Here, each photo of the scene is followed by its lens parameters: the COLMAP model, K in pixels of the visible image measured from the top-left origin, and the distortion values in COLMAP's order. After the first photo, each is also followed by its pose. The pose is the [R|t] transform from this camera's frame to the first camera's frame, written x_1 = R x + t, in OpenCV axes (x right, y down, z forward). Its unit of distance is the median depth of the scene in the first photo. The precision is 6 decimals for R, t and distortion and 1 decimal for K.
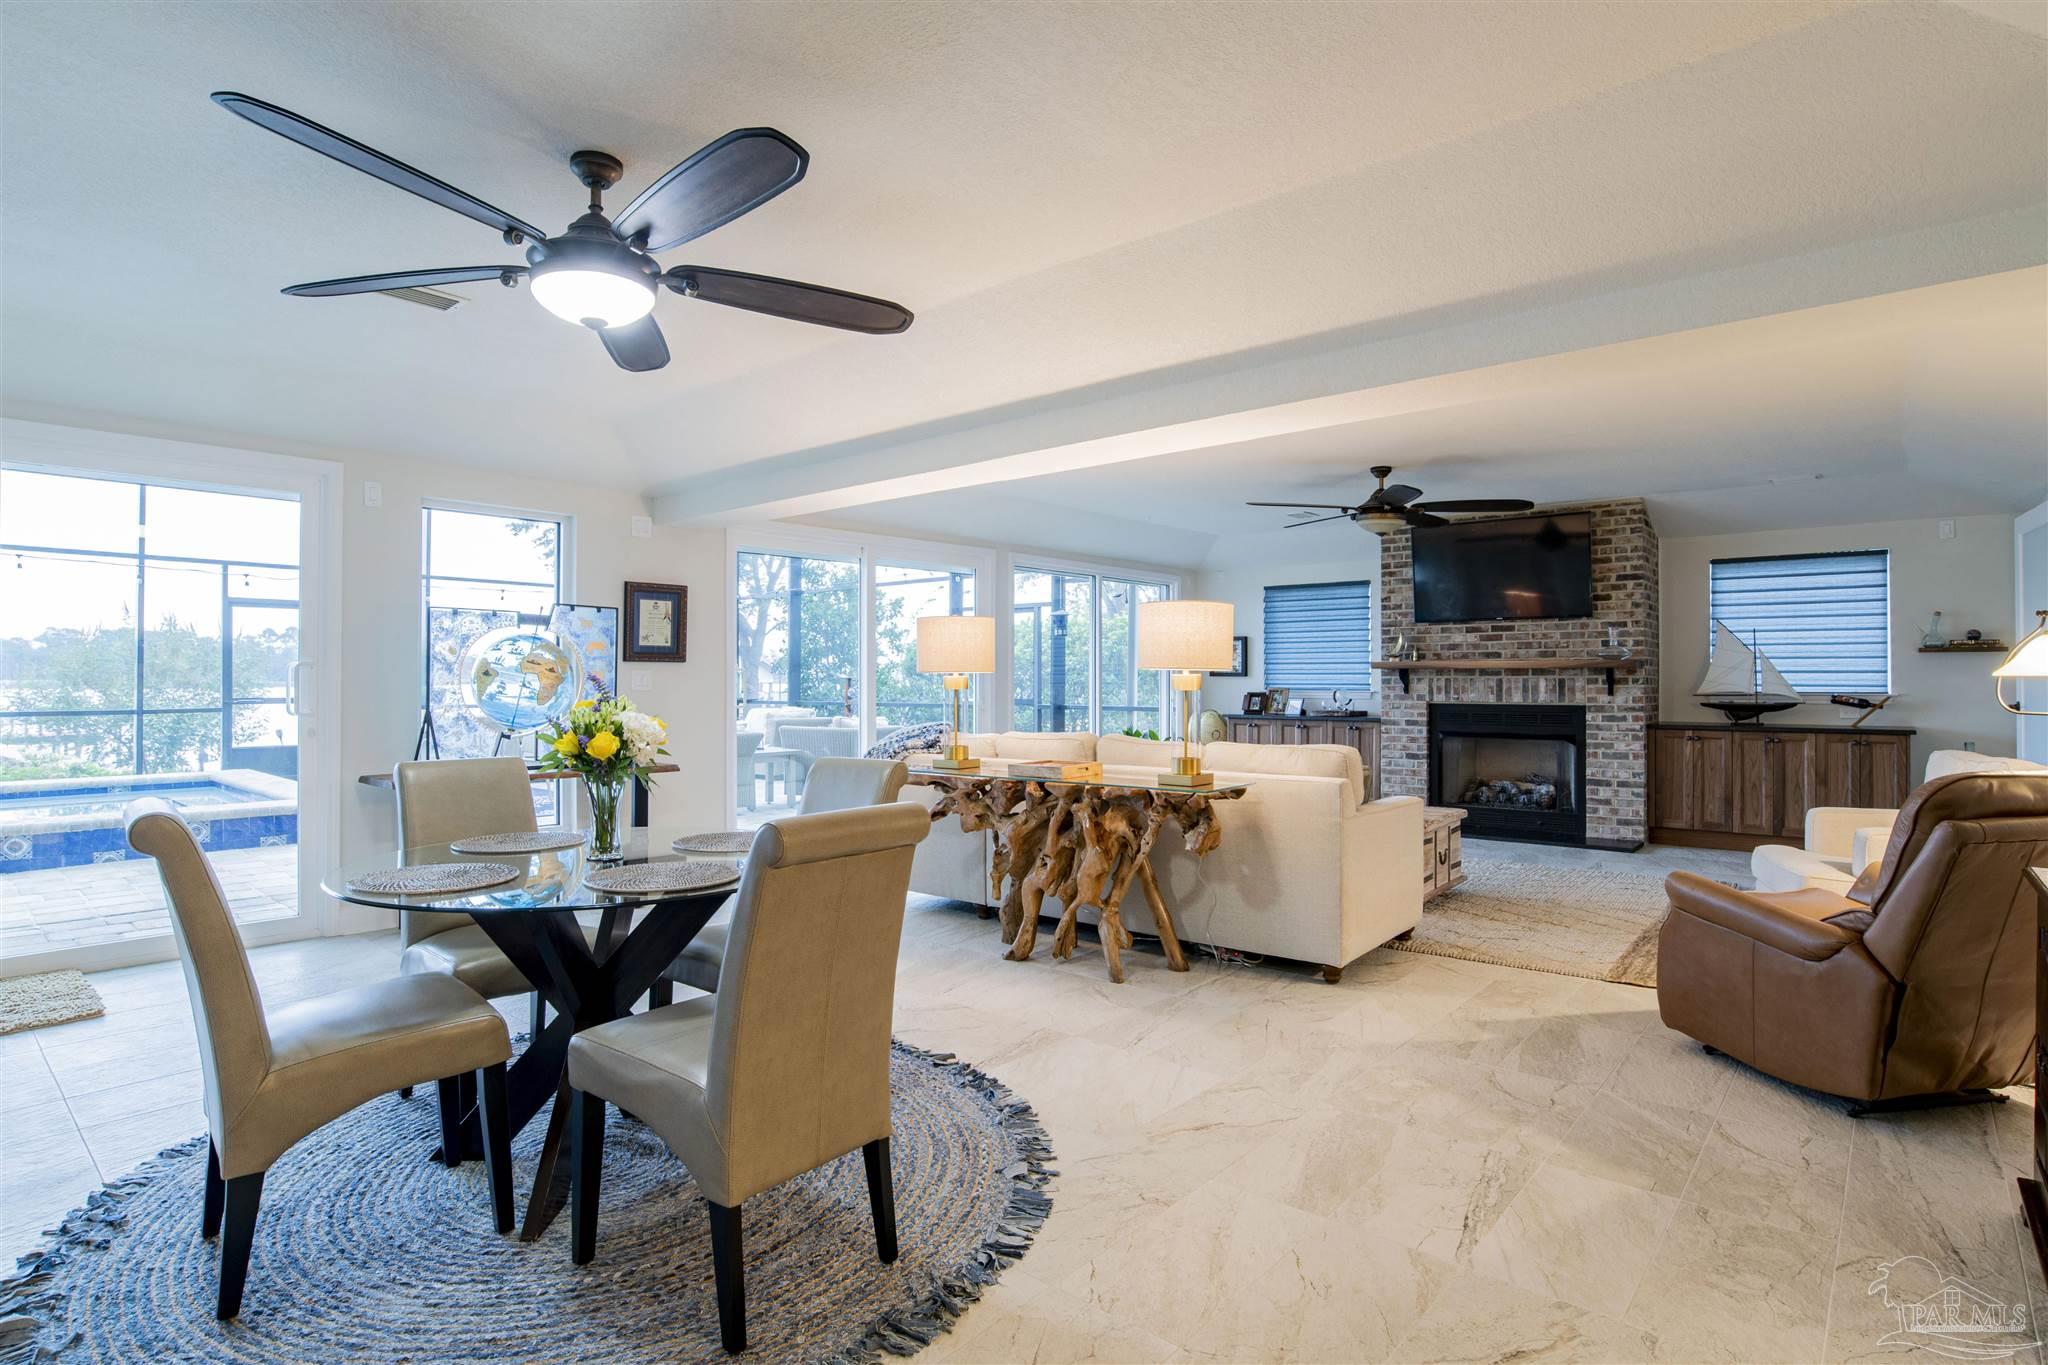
lens RADIAL K [[1056.7, 0, 1033.6], [0, 1056.7, 672.0], [0, 0, 1]] dist [-0.038514, 0.004175]
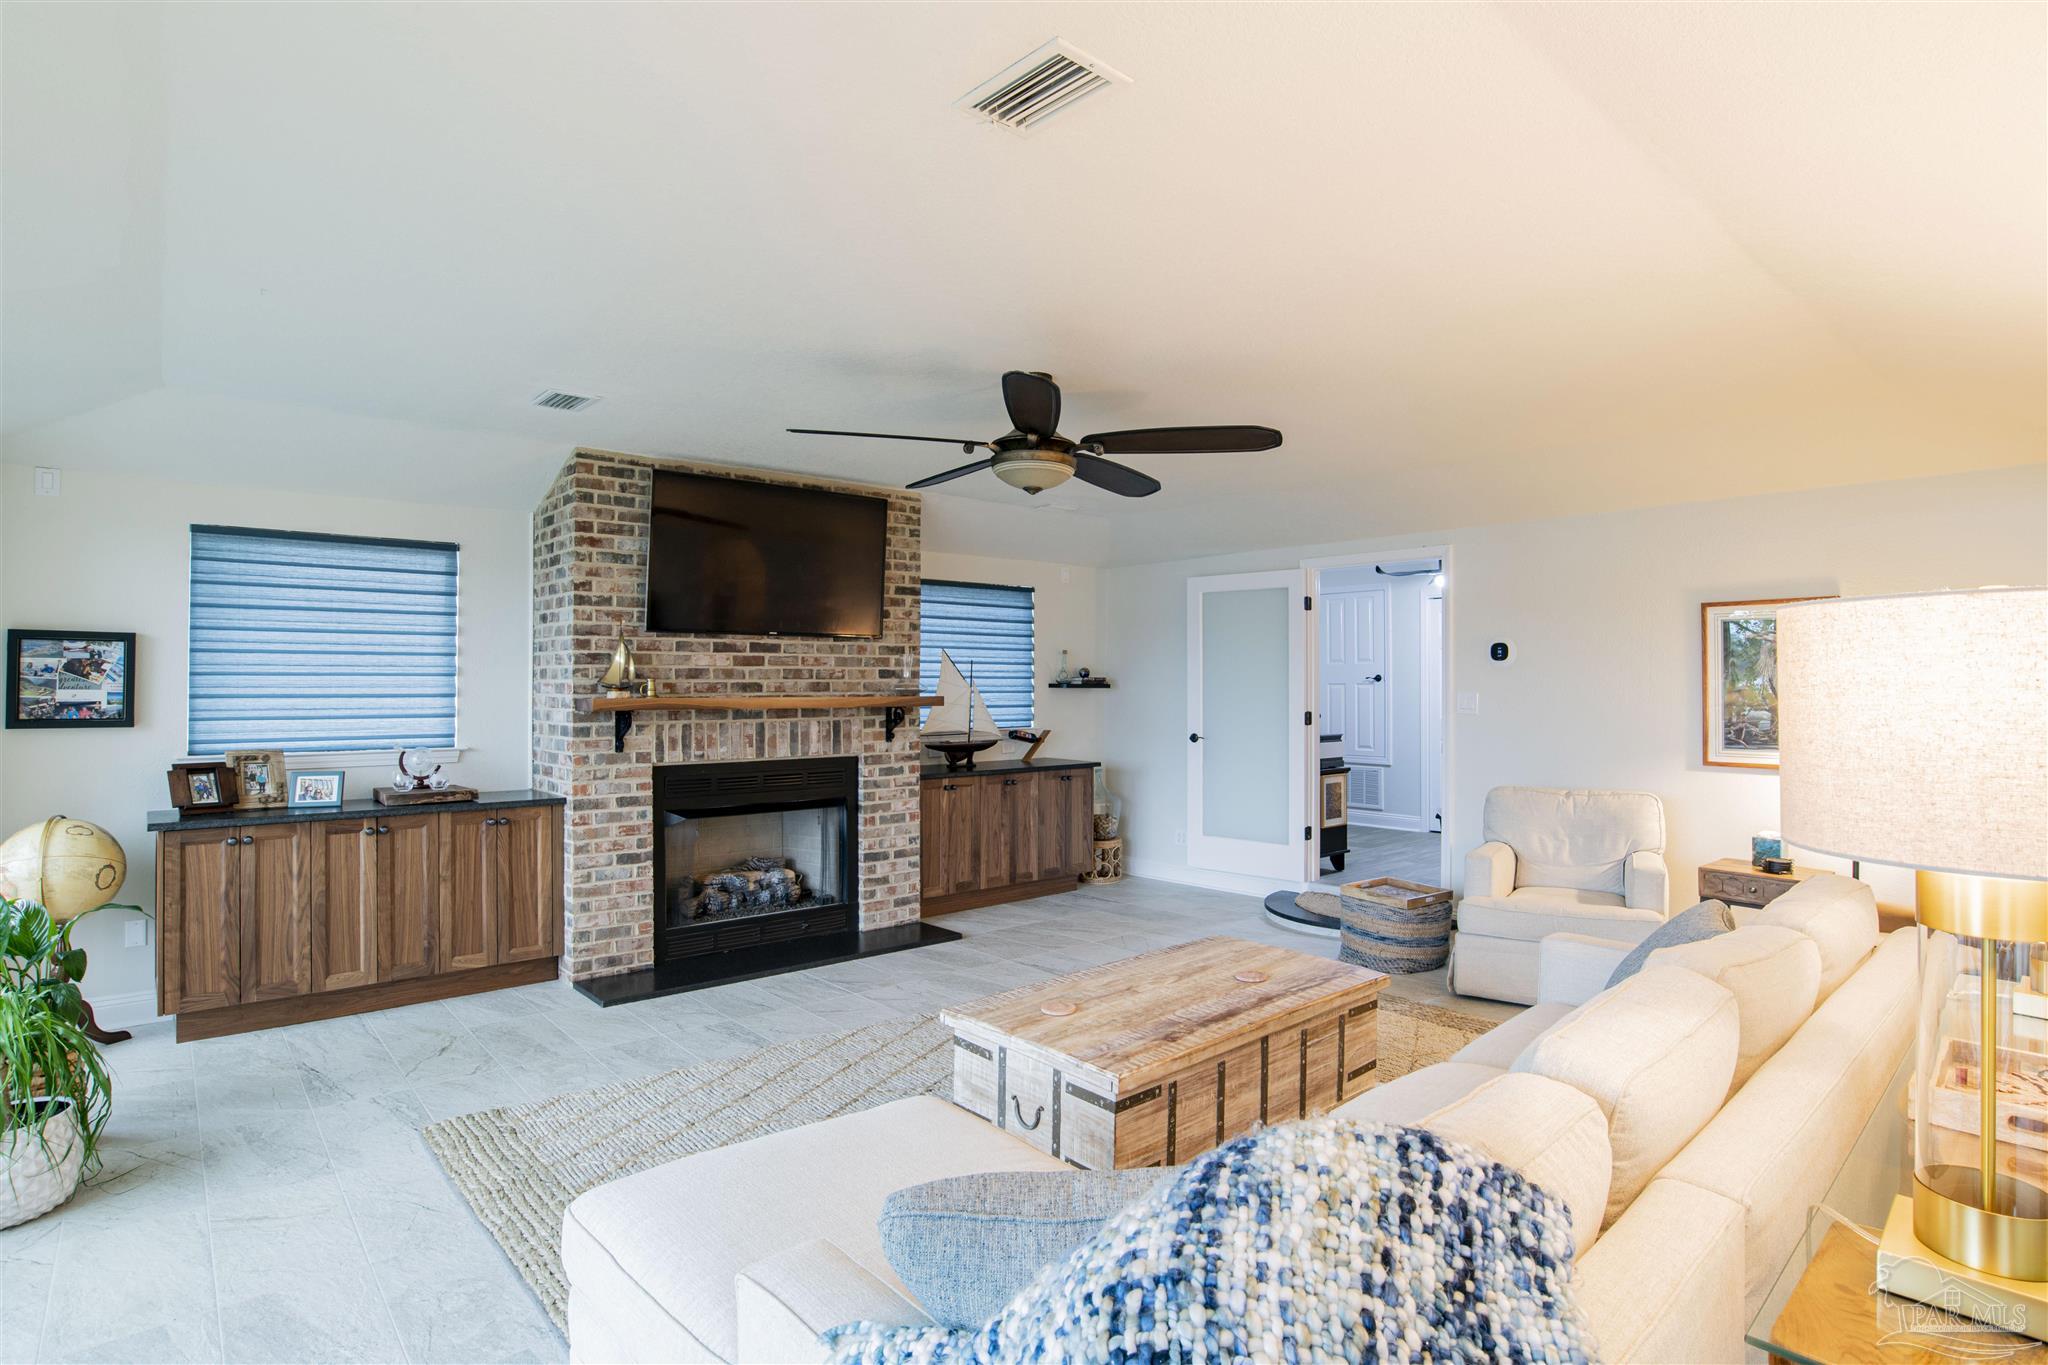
lens RADIAL K [[1056.7, 0, 1027.2], [0, 1056.7, 672.6], [0, 0, 1]] dist [-0.038514, 0.004175]
pose [[0.163636, 0.008916, 0.986480, -0.192557], [-0.008963, 0.999931, -0.007551, -0.022434], [-0.986480, -0.007606, 0.163705, 0.734170]]
